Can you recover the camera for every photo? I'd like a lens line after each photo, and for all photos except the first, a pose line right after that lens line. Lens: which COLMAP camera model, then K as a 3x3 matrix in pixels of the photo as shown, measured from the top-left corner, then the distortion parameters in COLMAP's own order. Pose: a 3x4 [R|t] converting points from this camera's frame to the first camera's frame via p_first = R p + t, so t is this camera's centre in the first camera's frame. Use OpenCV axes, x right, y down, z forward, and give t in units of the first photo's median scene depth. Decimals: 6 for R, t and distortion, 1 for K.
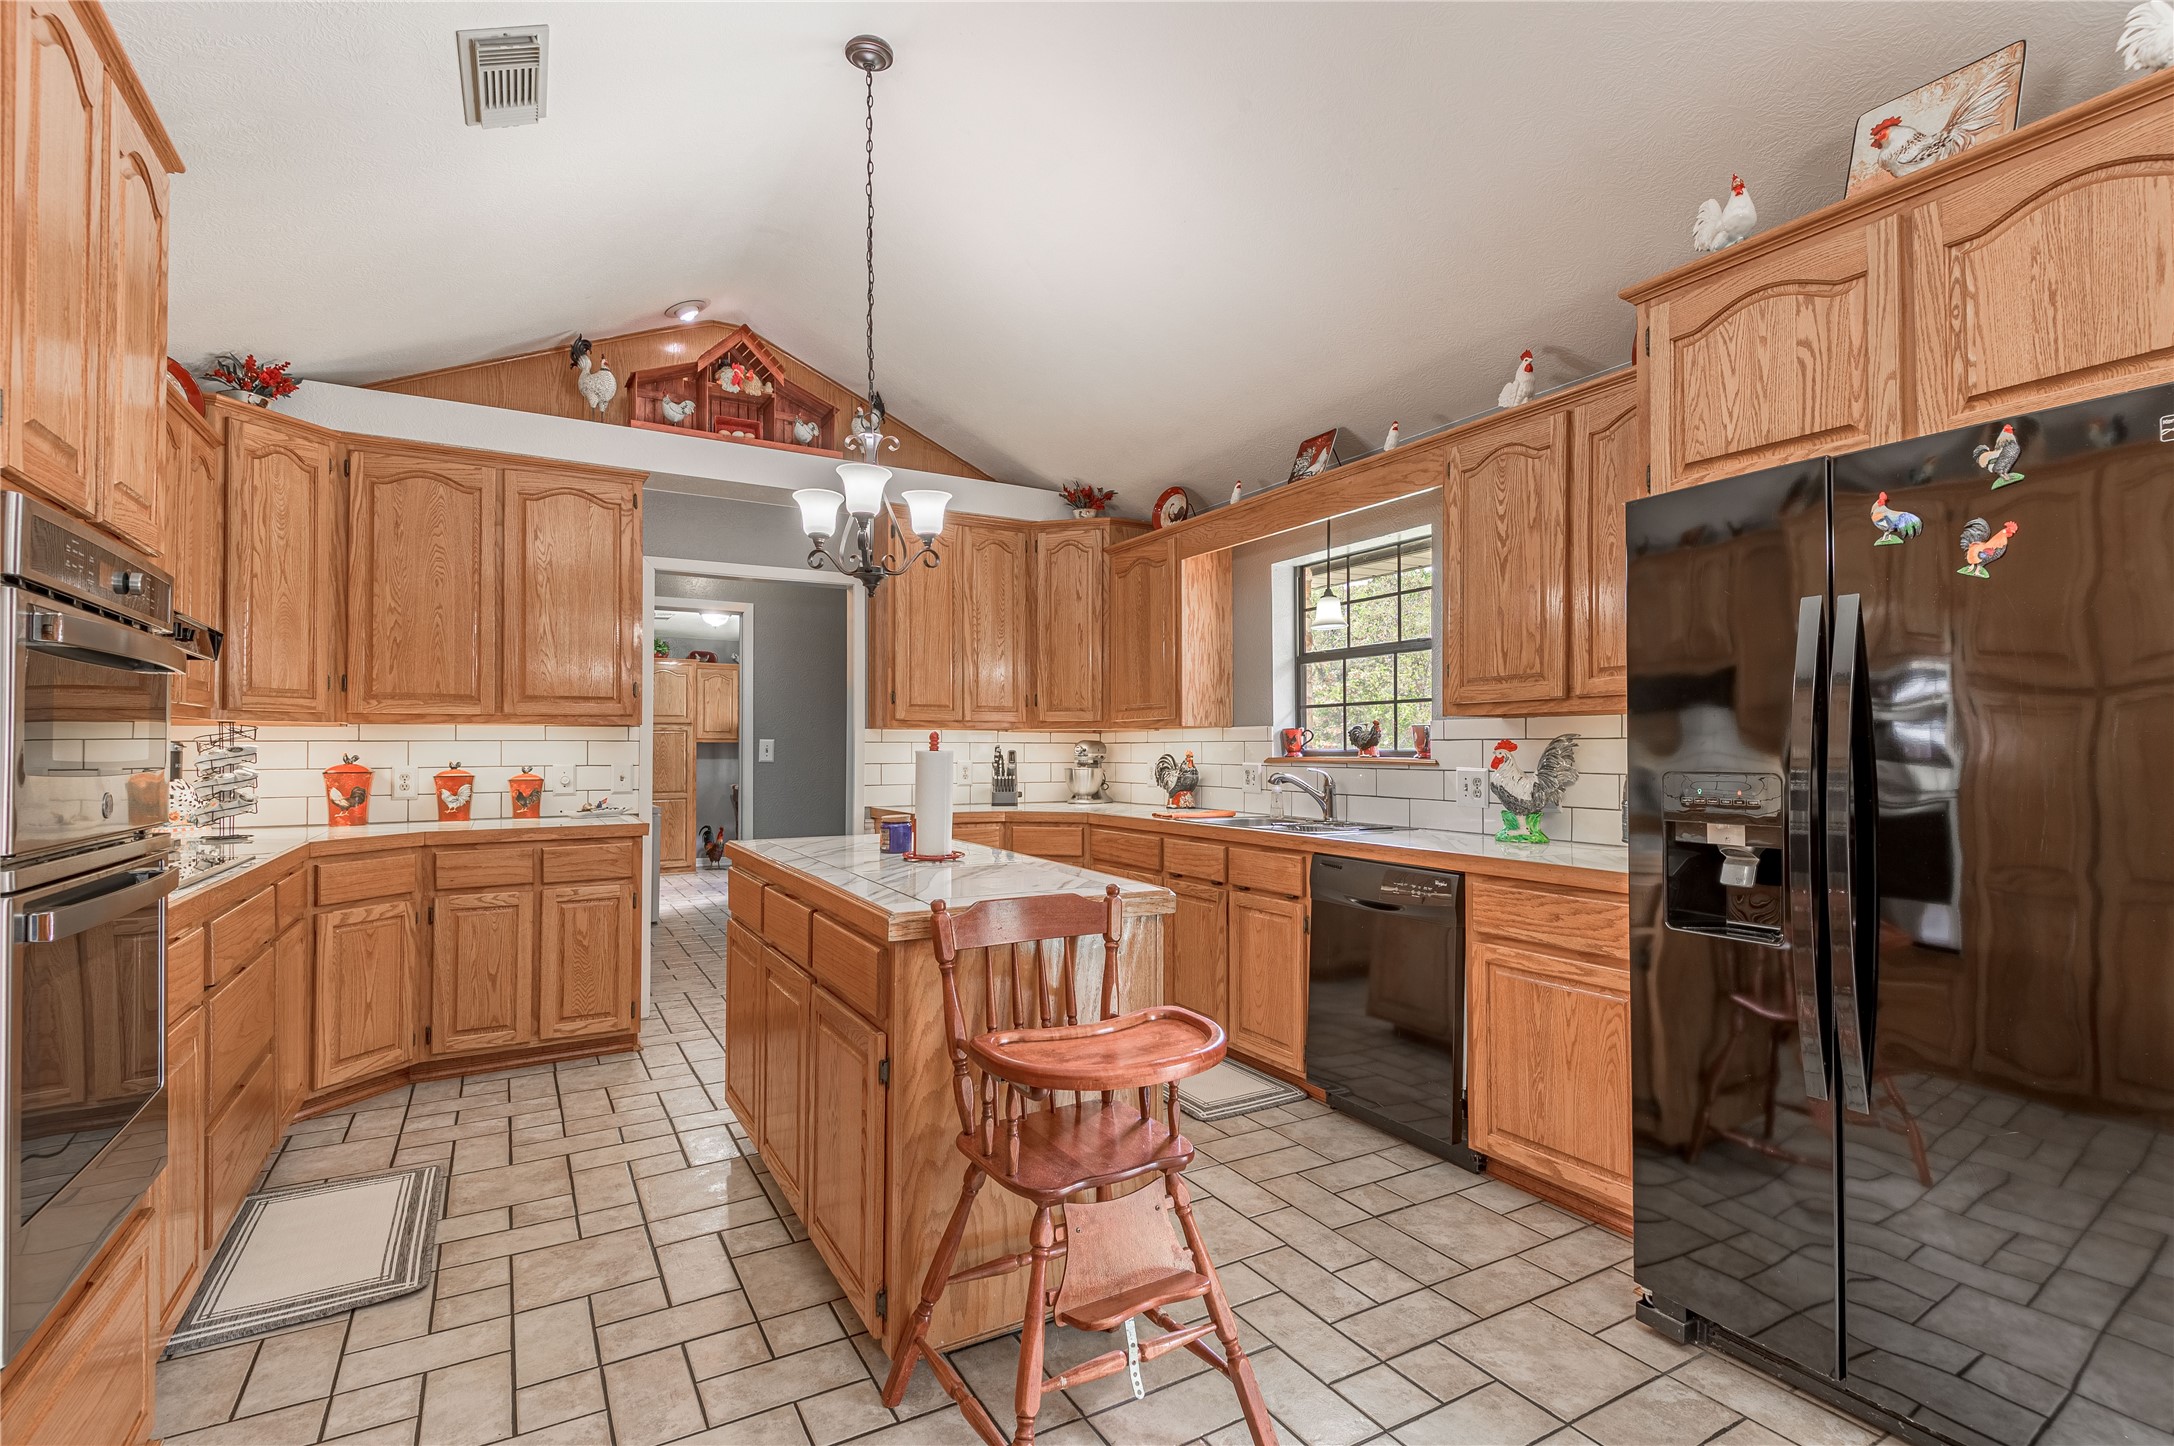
lens RADIAL K [[1009.5, 0, 1070.7], [0, 1009.5, 722.6], [0, 0, 1]] dist [0.022306, -0.014174]
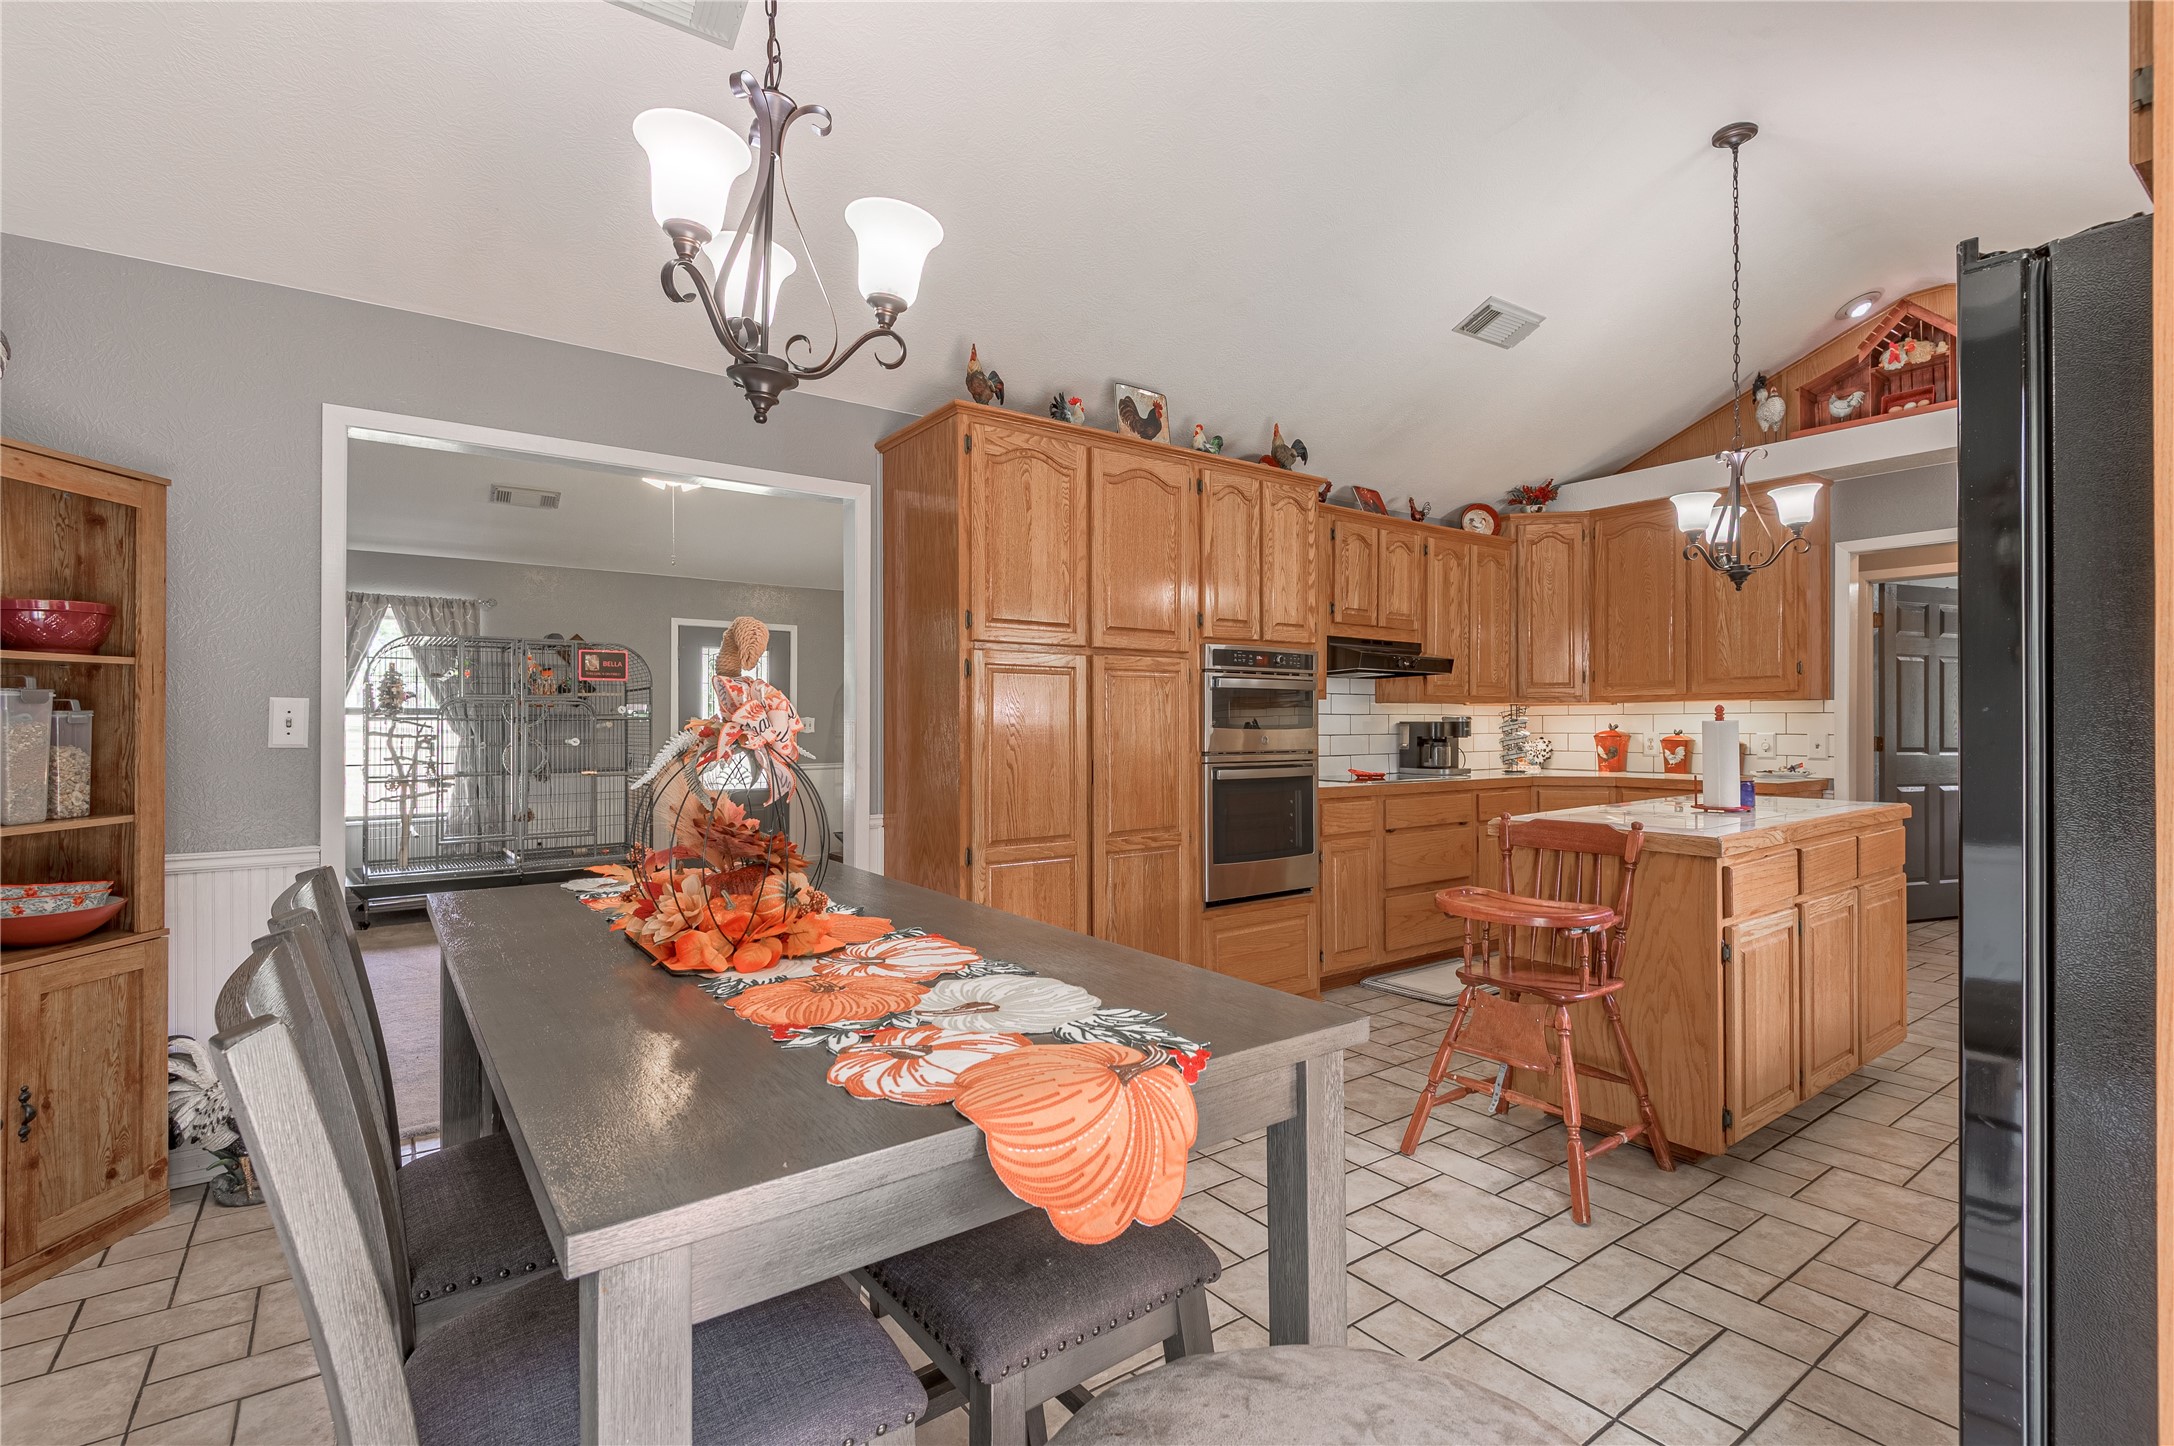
lens RADIAL K [[1009.5, 0, 1083.9], [0, 1009.5, 711.5], [0, 0, 1]] dist [0.022306, -0.014174]
pose [[0.107549, -0.010965, -0.994139, 0.691585], [0.027150, 0.999599, -0.008088, 0.004739], [0.993829, -0.026121, 0.107804, 0.080732]]
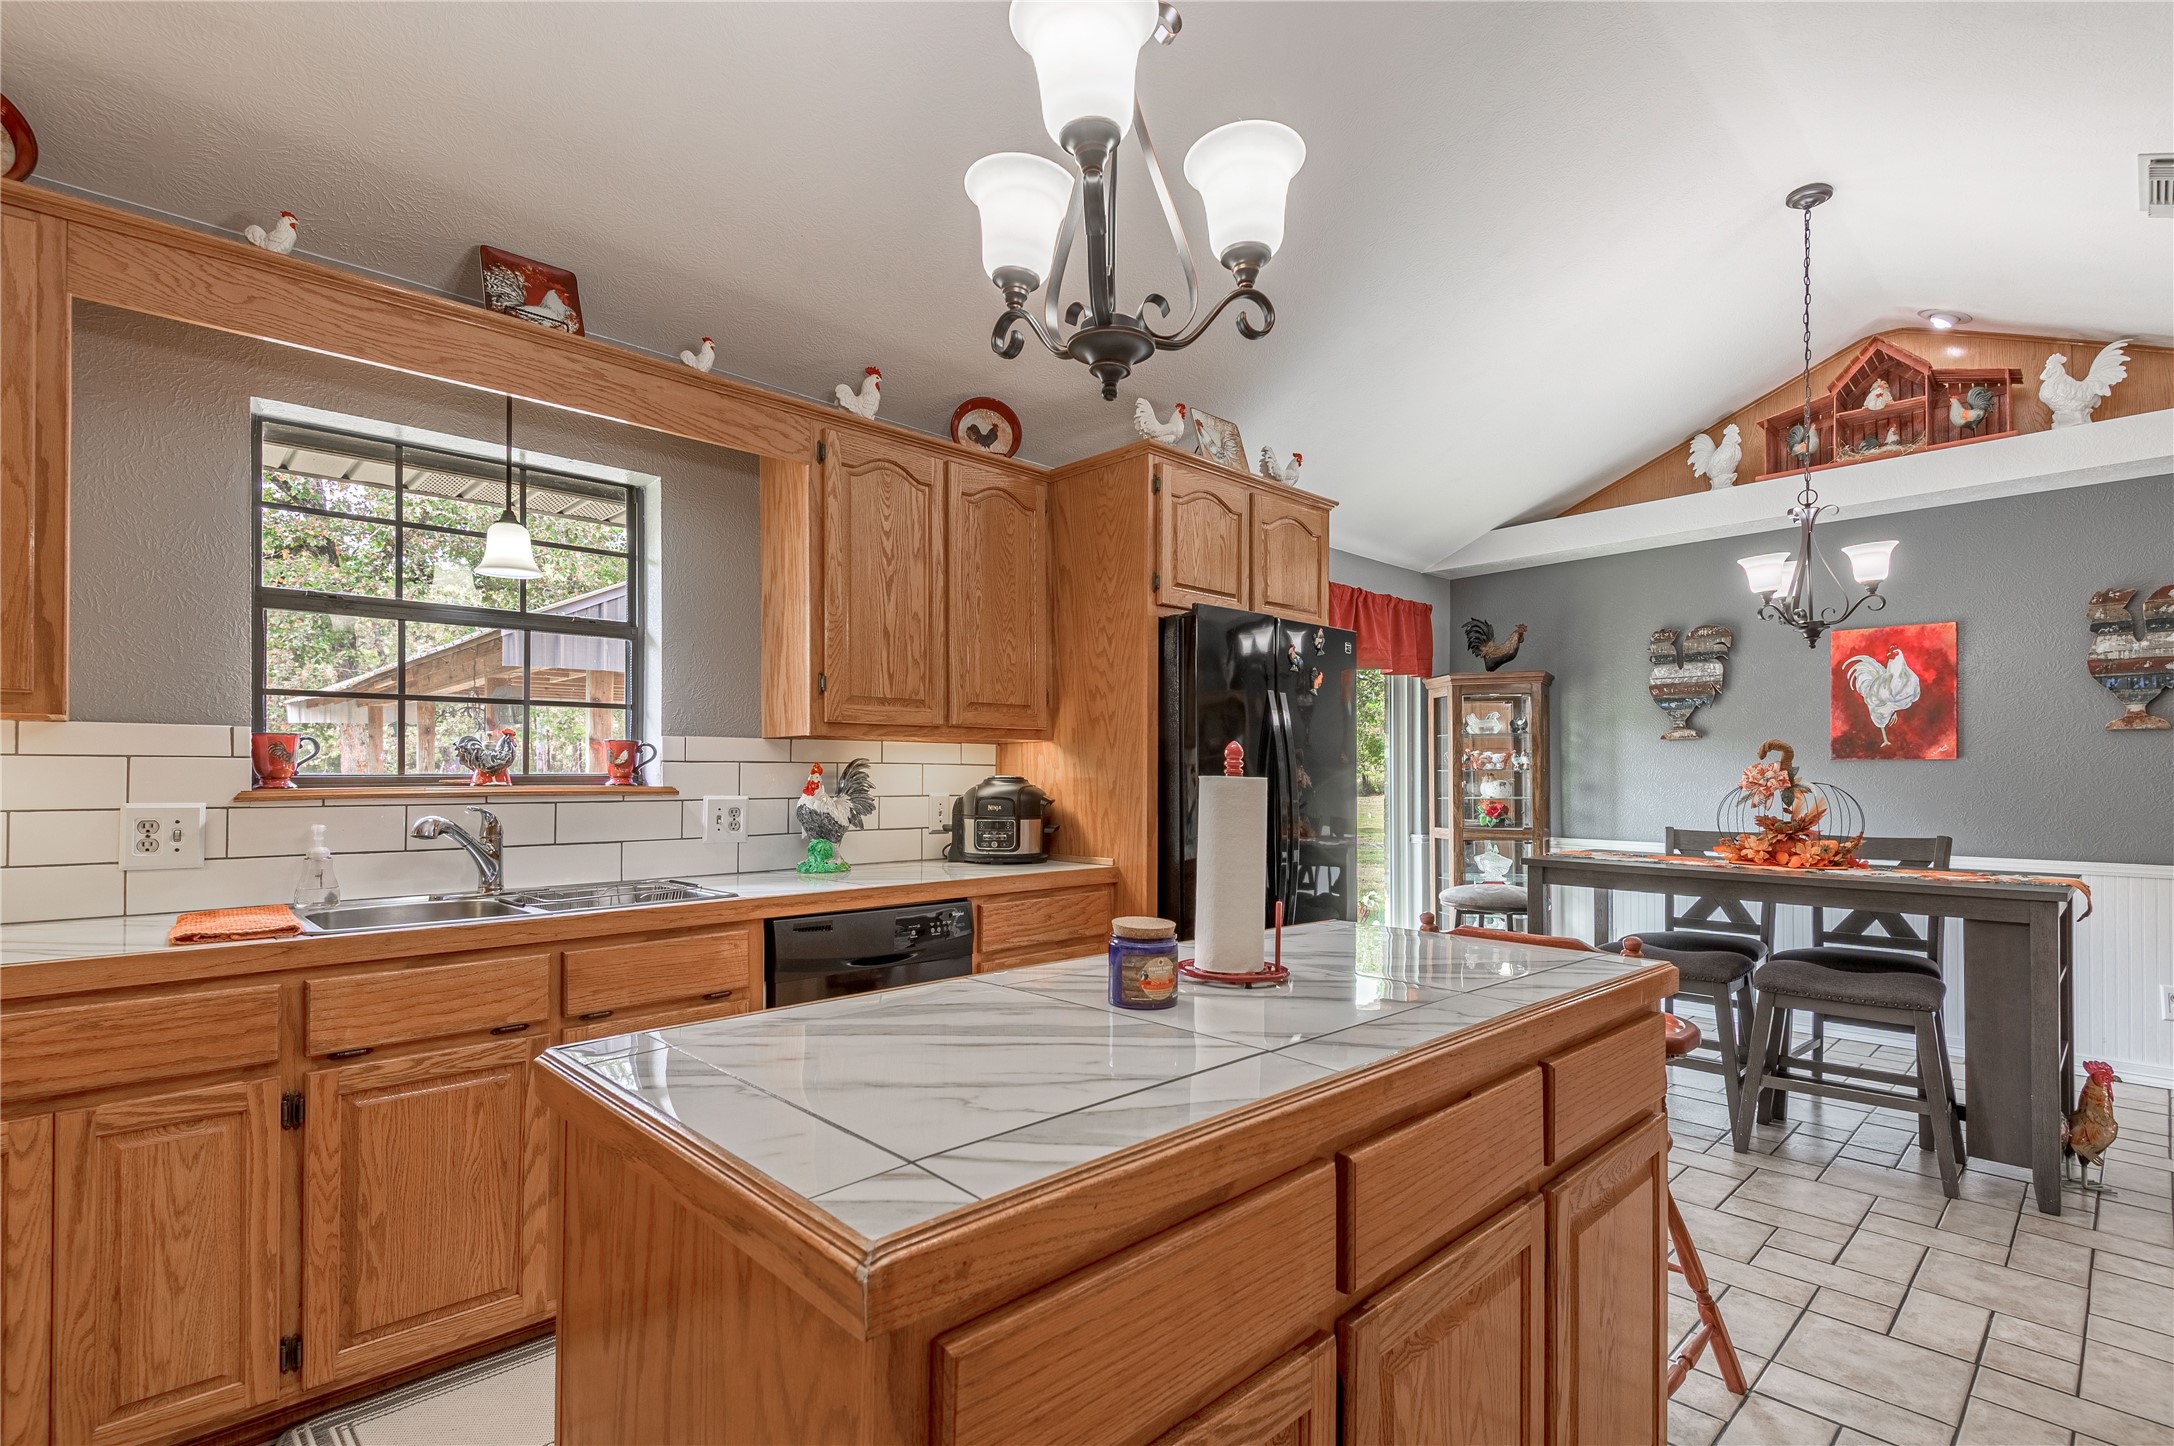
lens RADIAL K [[1009.5, 0, 1087.4], [0, 1009.5, 771.7], [0, 0, 1]] dist [0.022306, -0.014174]
pose [[-0.241236, -0.000705, 0.970466, -0.451764], [-0.025698, 0.999654, -0.005662, 0.020251], [-0.970126, -0.026304, -0.241171, 0.843403]]
